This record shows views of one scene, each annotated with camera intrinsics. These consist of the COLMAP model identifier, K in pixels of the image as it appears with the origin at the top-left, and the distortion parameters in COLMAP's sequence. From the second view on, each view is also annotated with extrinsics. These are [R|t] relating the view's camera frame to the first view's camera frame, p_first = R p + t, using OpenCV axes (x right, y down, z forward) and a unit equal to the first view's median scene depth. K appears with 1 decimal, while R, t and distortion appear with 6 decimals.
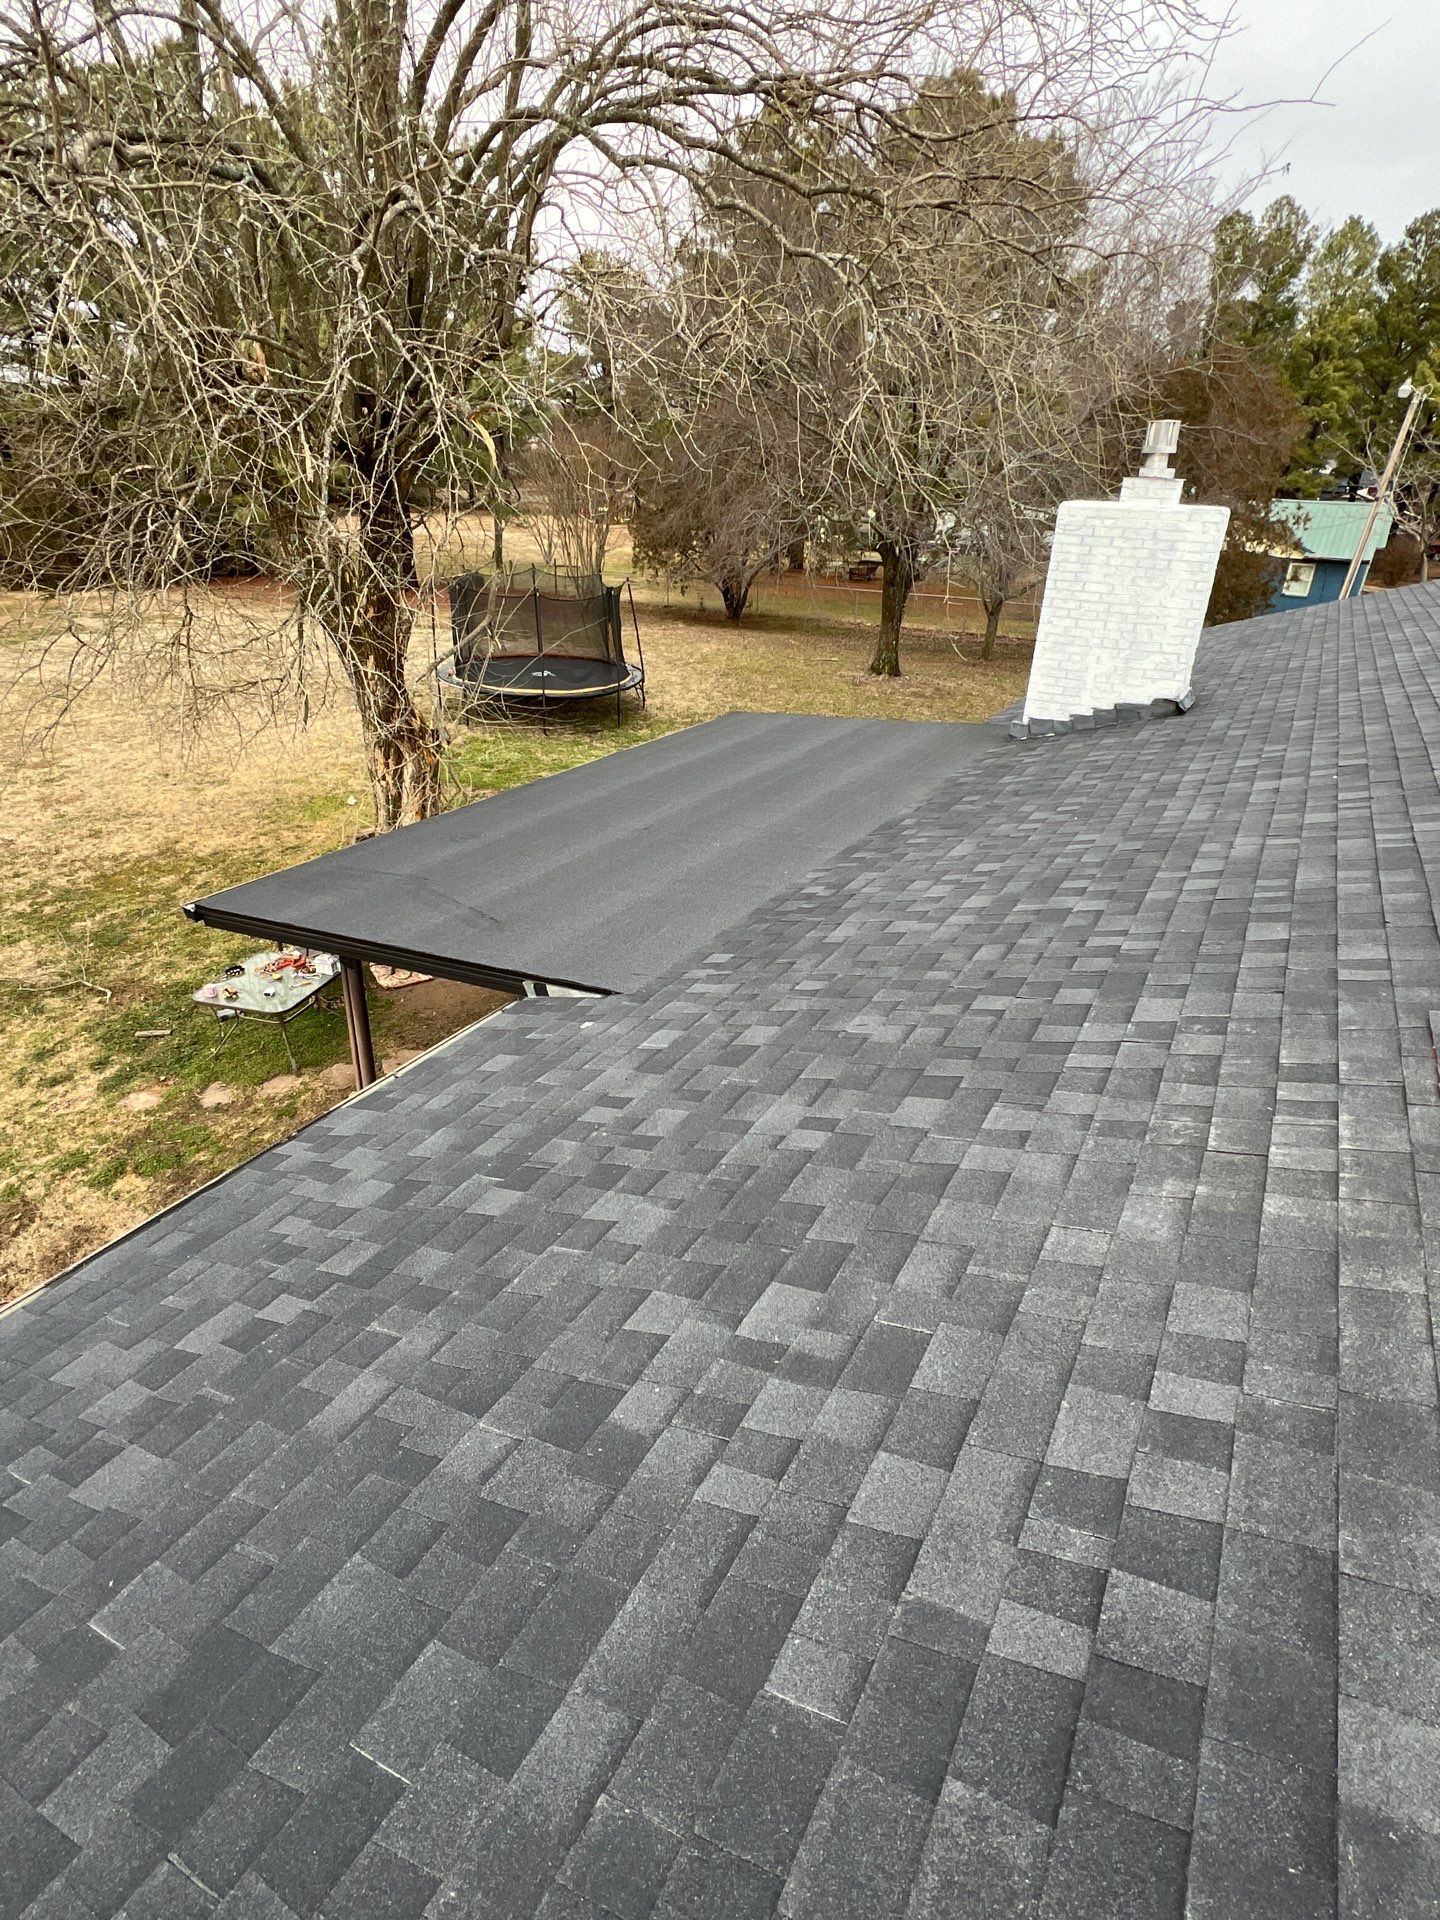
lens RADIAL K [[988.1, 0, 717.0], [0, 988.1, 960.8], [0, 0, 1]] dist [-0.001839, 0.000876]
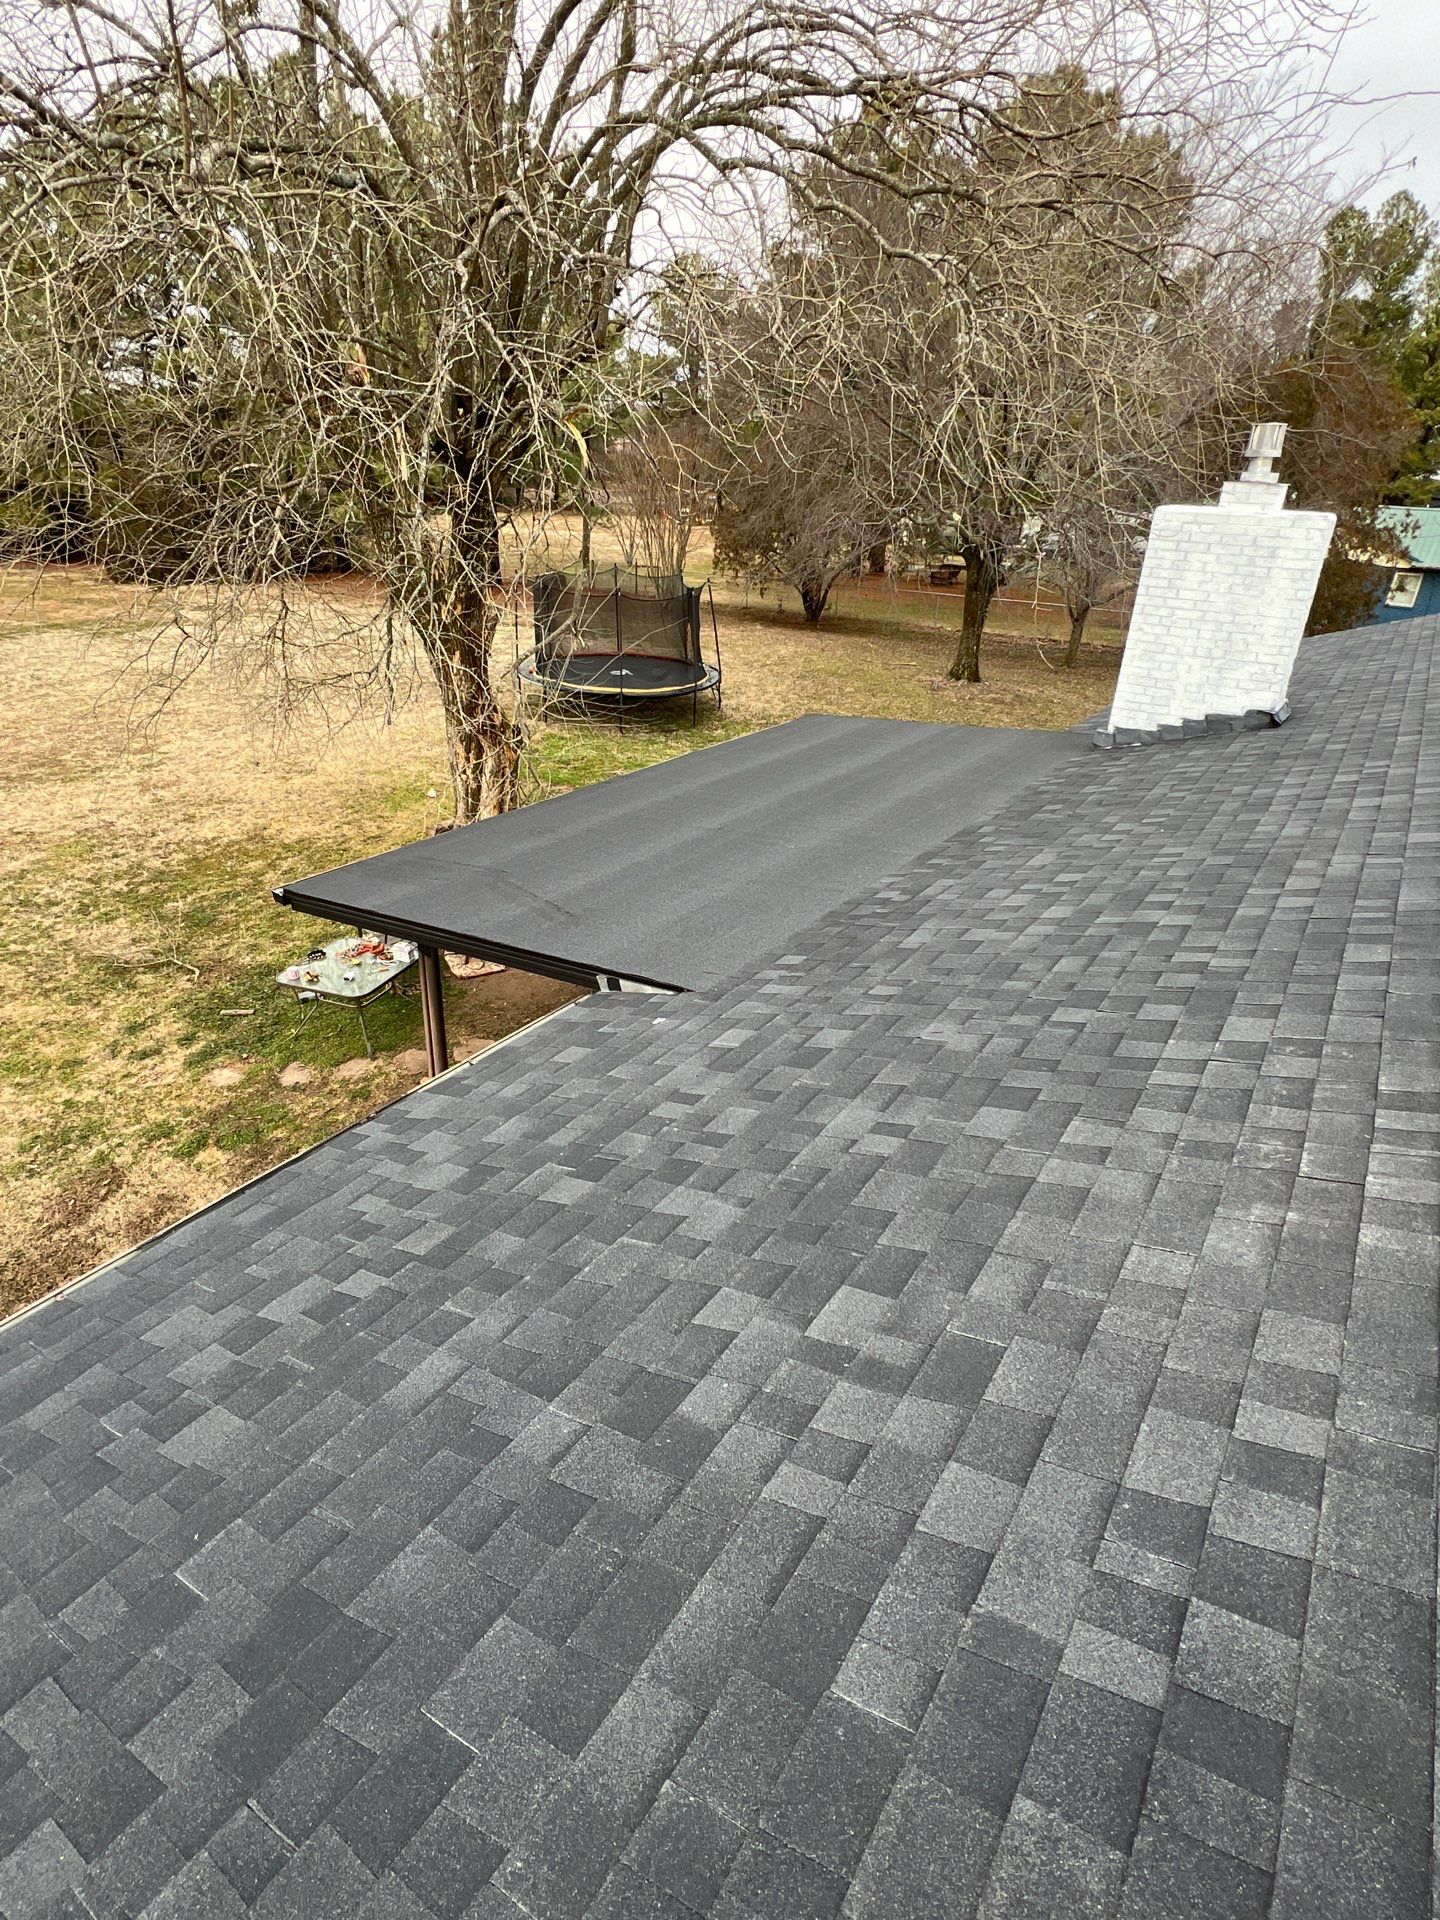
lens RADIAL K [[988.1, 0, 717.0], [0, 988.1, 960.8], [0, 0, 1]] dist [-0.001839, 0.000876]
pose [[0.997180, 0.037907, -0.064765, -0.003389], [-0.038007, 0.999277, -0.000303, 0.000591], [0.064707, 0.002764, 0.997900, -0.000643]]
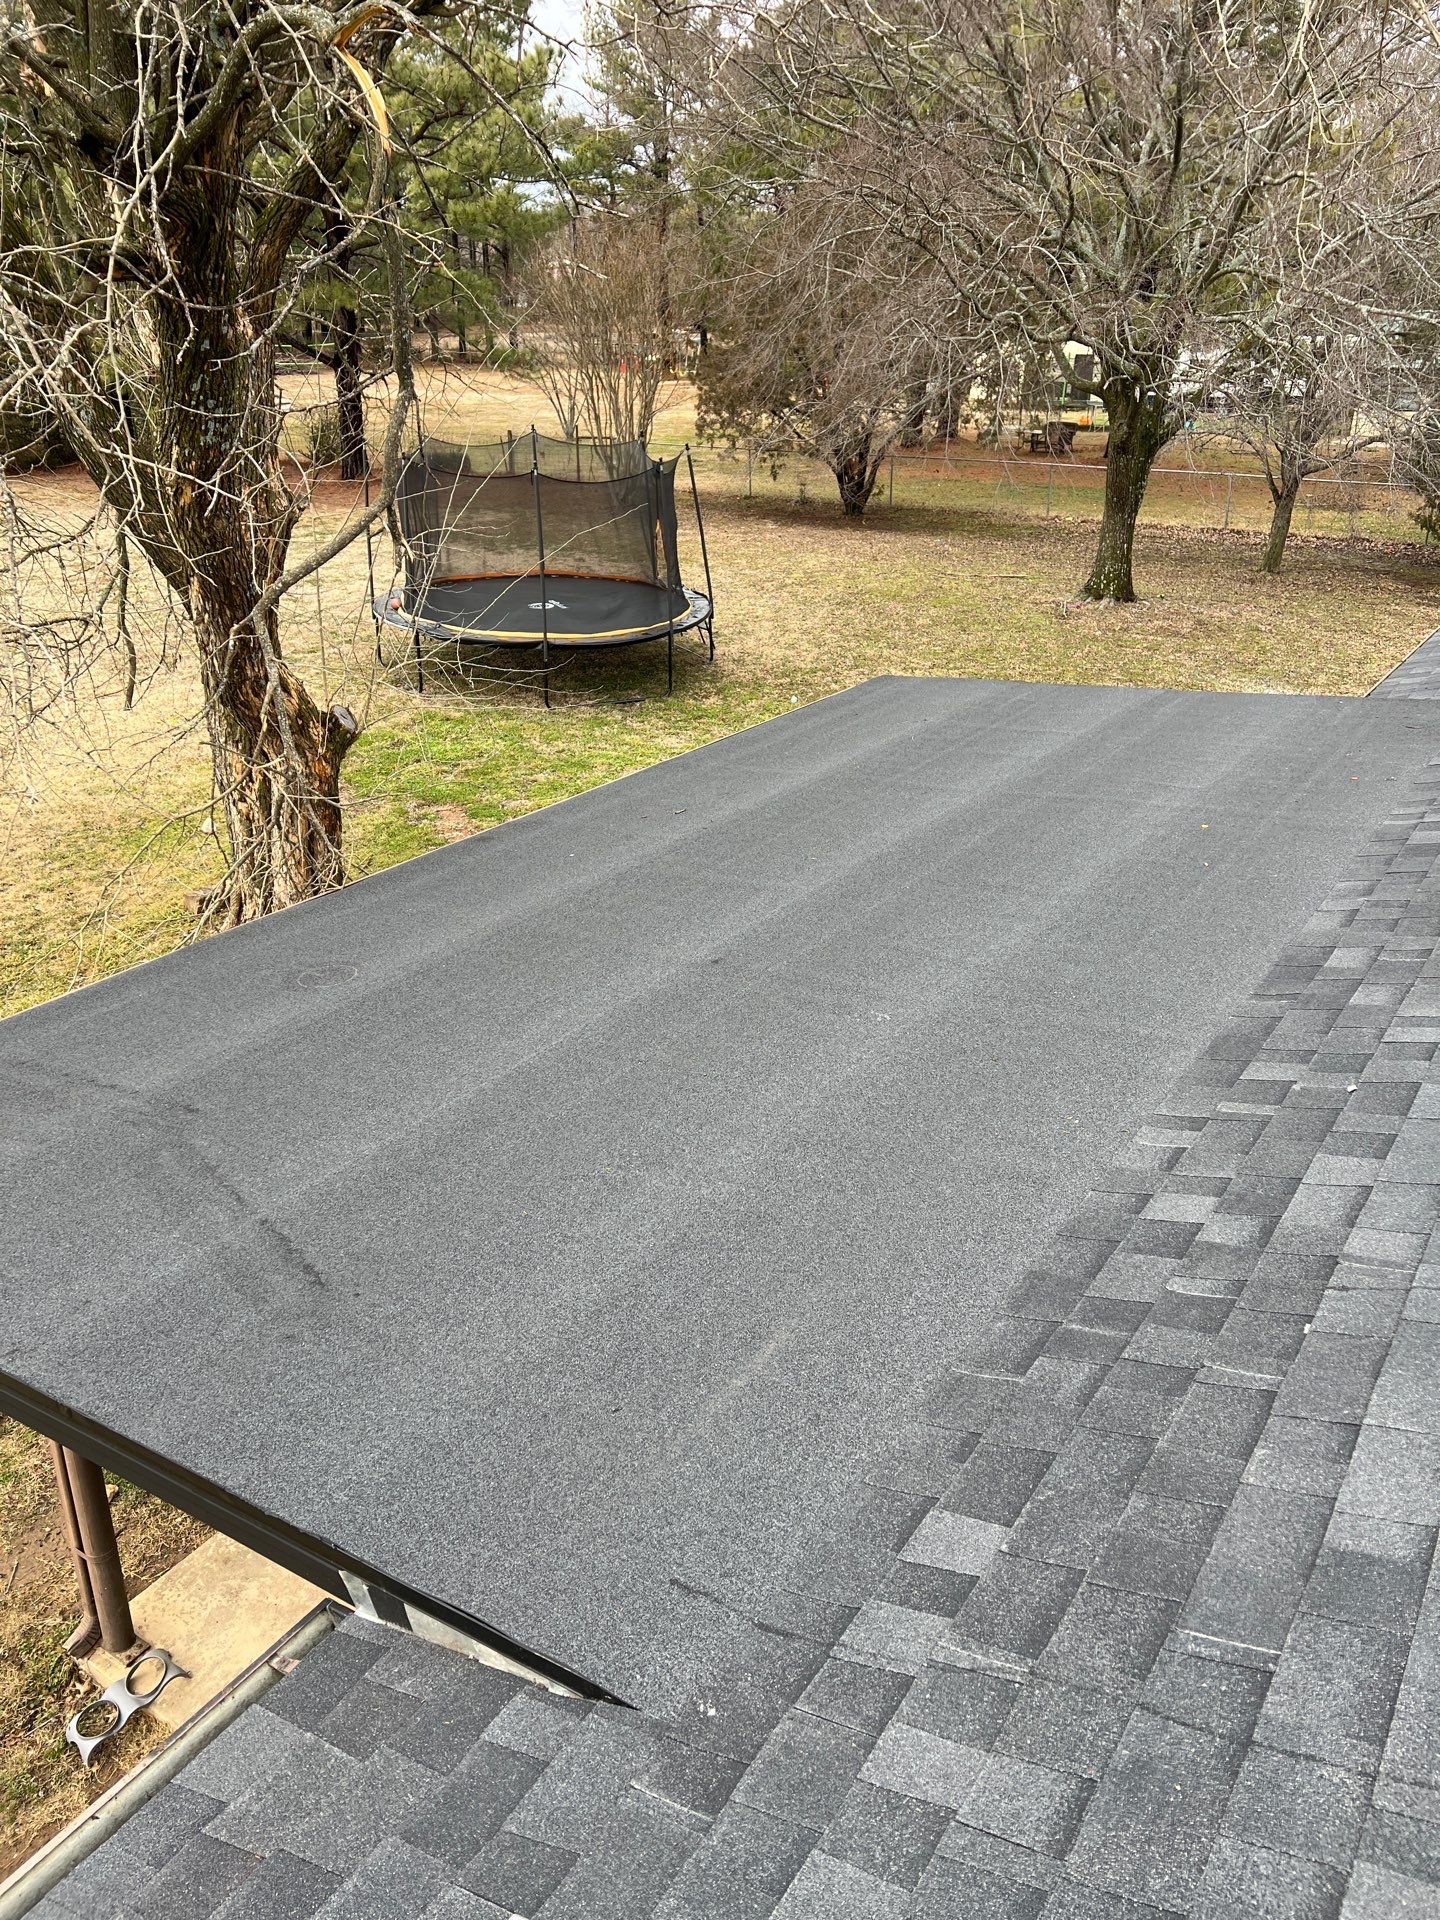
lens RADIAL K [[1430.6, 0, 708.5], [0, 1430.6, 967.4], [0, 0, 1]] dist [0.061275, -0.082894]
pose [[0.997294, 0.007743, -0.073113, -0.017516], [-0.010107, 0.999436, -0.032023, -0.066496], [0.072824, 0.032675, 0.996809, 0.217261]]
